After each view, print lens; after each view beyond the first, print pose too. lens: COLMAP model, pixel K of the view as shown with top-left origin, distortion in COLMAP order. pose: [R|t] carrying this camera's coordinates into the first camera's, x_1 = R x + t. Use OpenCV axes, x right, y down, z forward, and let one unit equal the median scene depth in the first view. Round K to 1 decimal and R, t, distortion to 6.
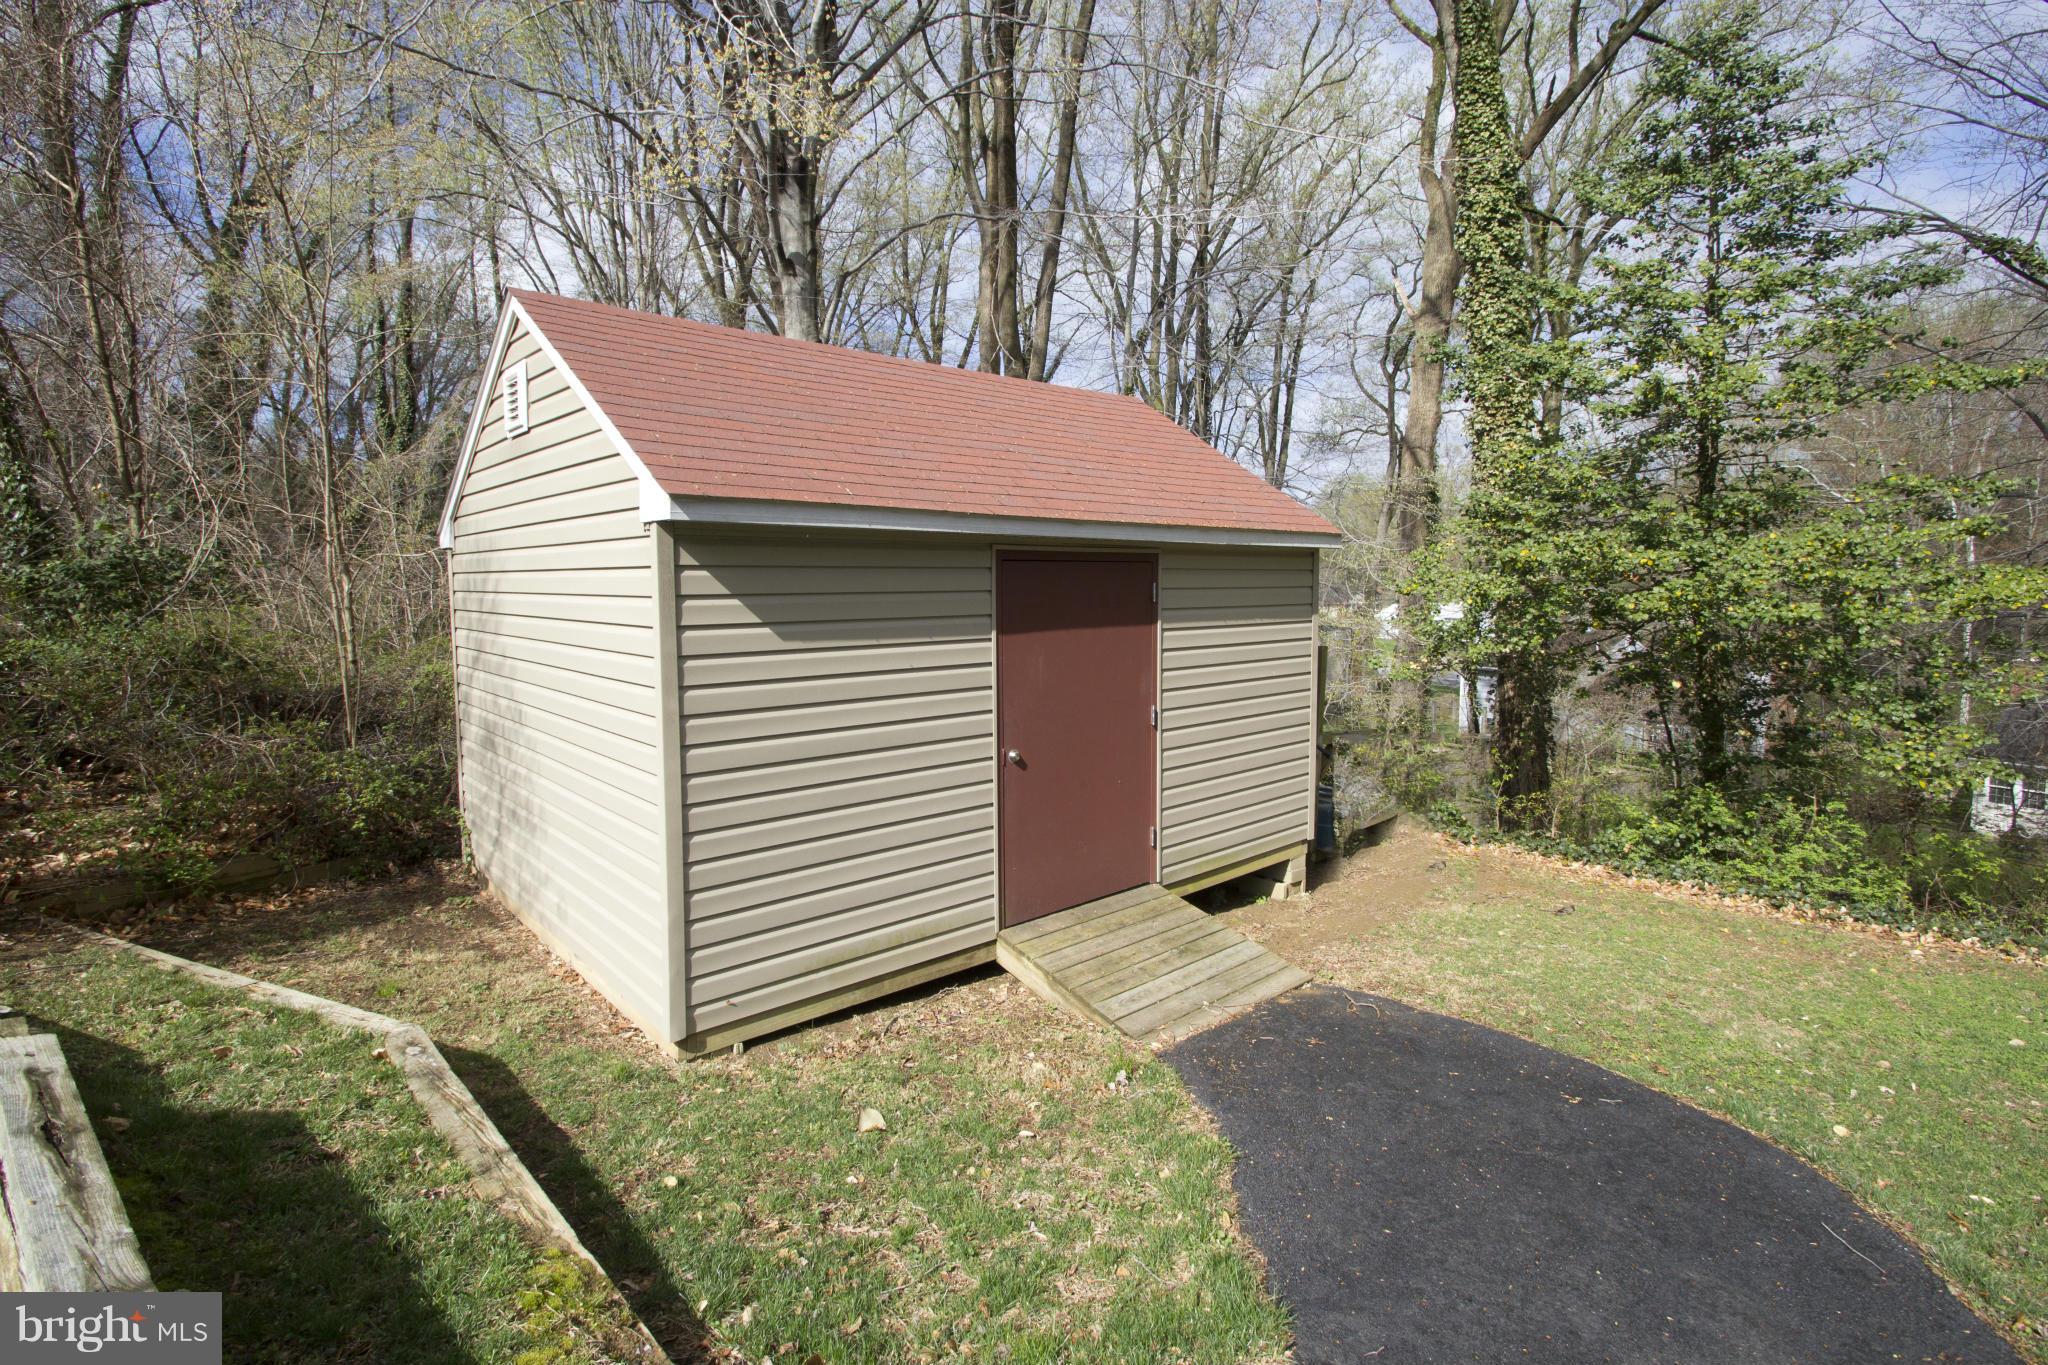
lens RADIAL K [[969.5, 0, 1025.9], [0, 969.5, 658.4], [0, 0, 1]] dist [0.000270, -0.000263]
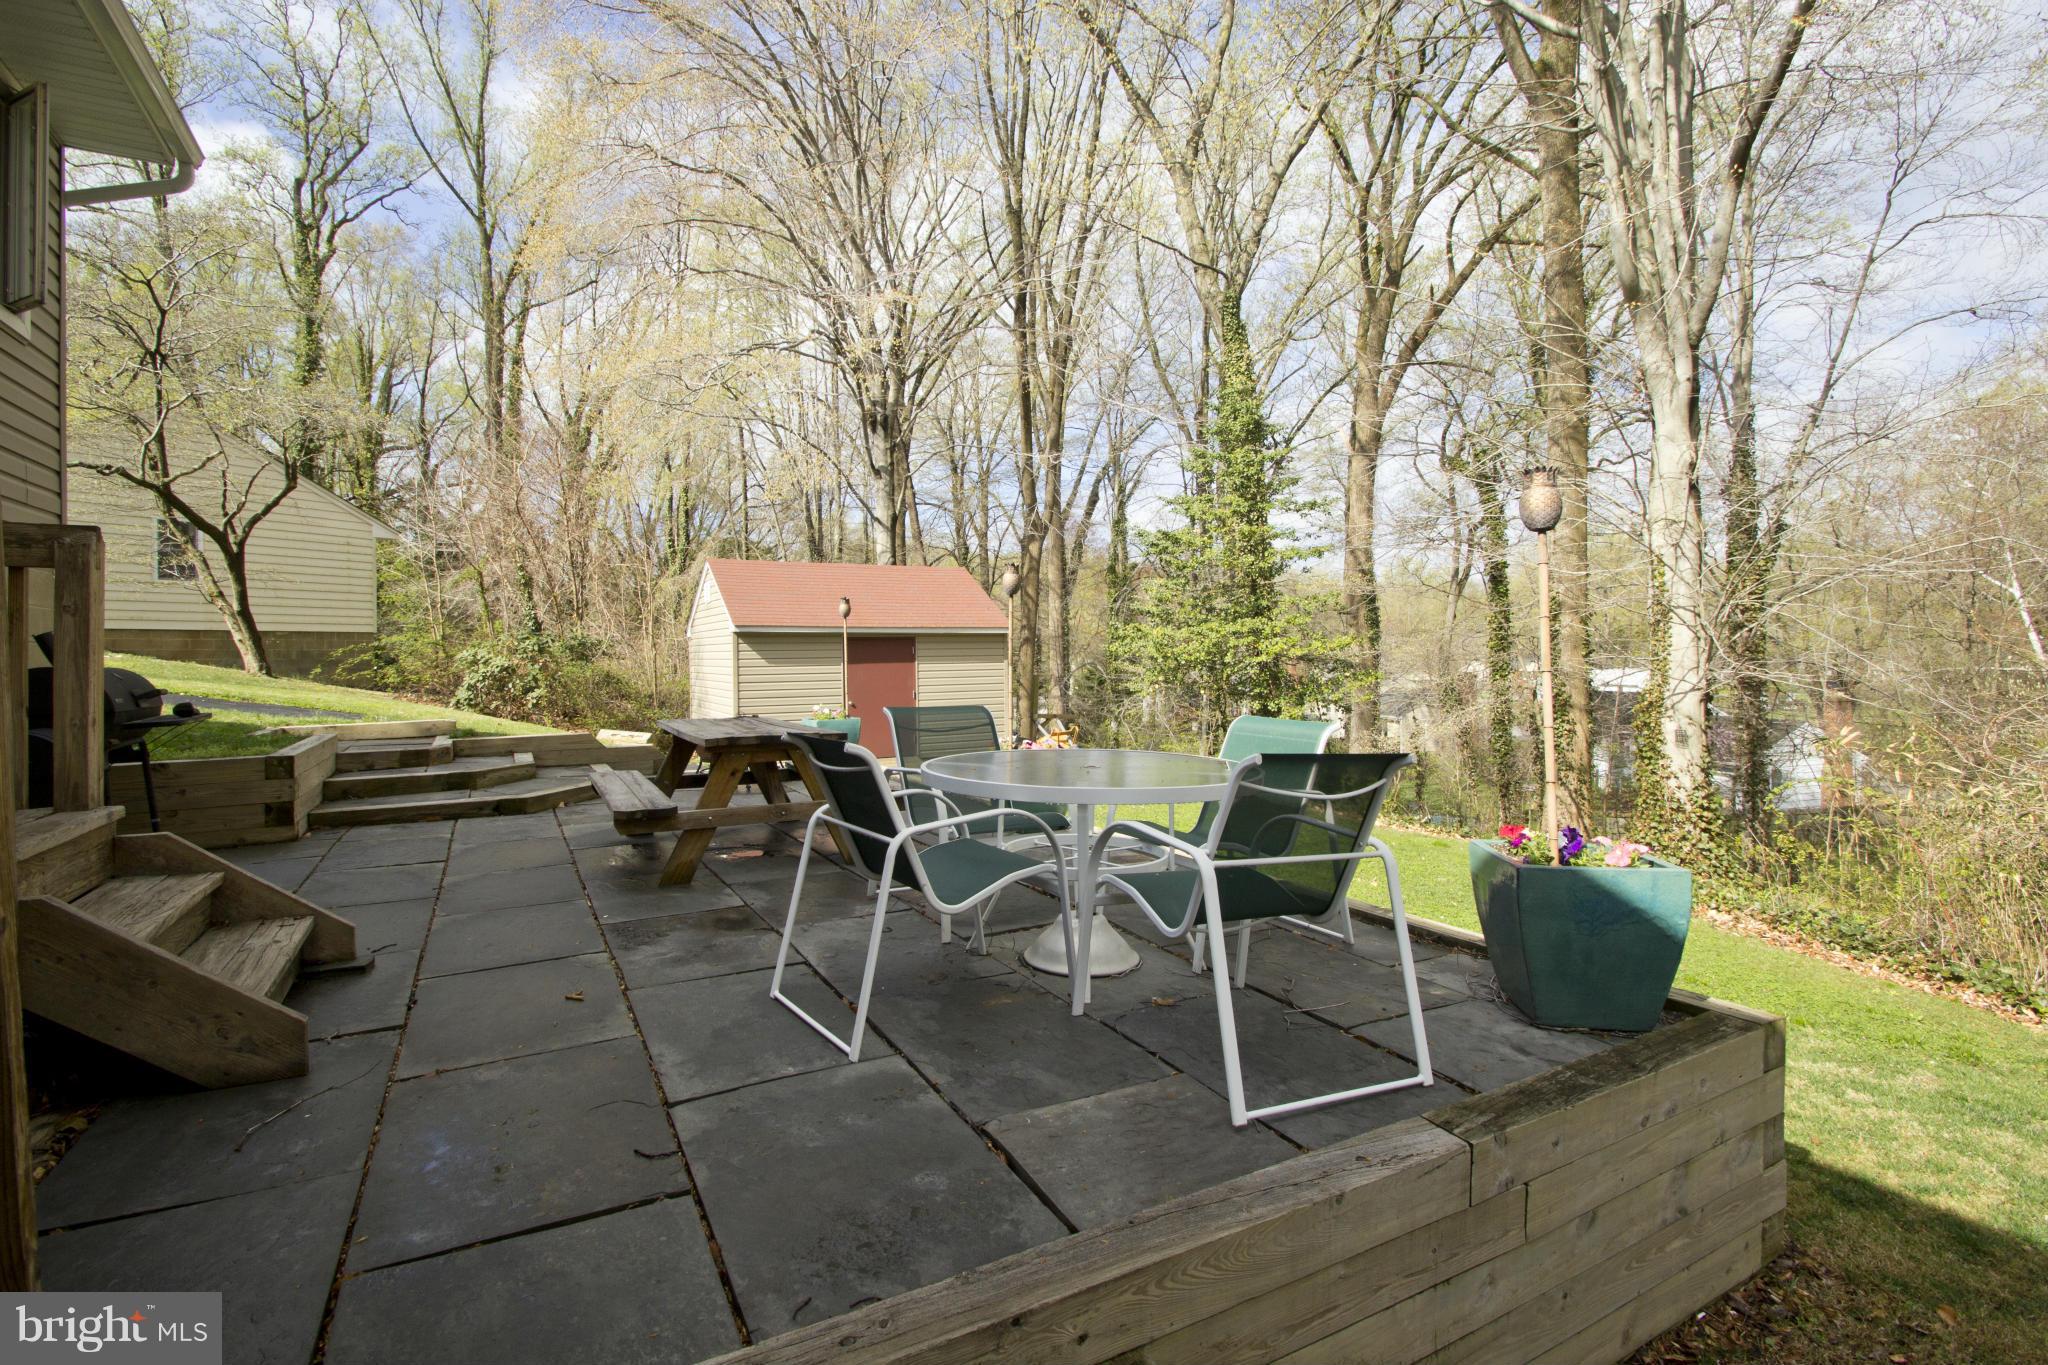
lens RADIAL K [[969.5, 0, 1025.9], [0, 969.5, 658.4], [0, 0, 1]] dist [0.000270, -0.000263]
pose [[0.973660, -0.006088, -0.227922, 0.899602], [-0.010625, 0.997346, -0.072029, 0.126617], [0.227756, 0.072554, 0.971011, -1.358332]]
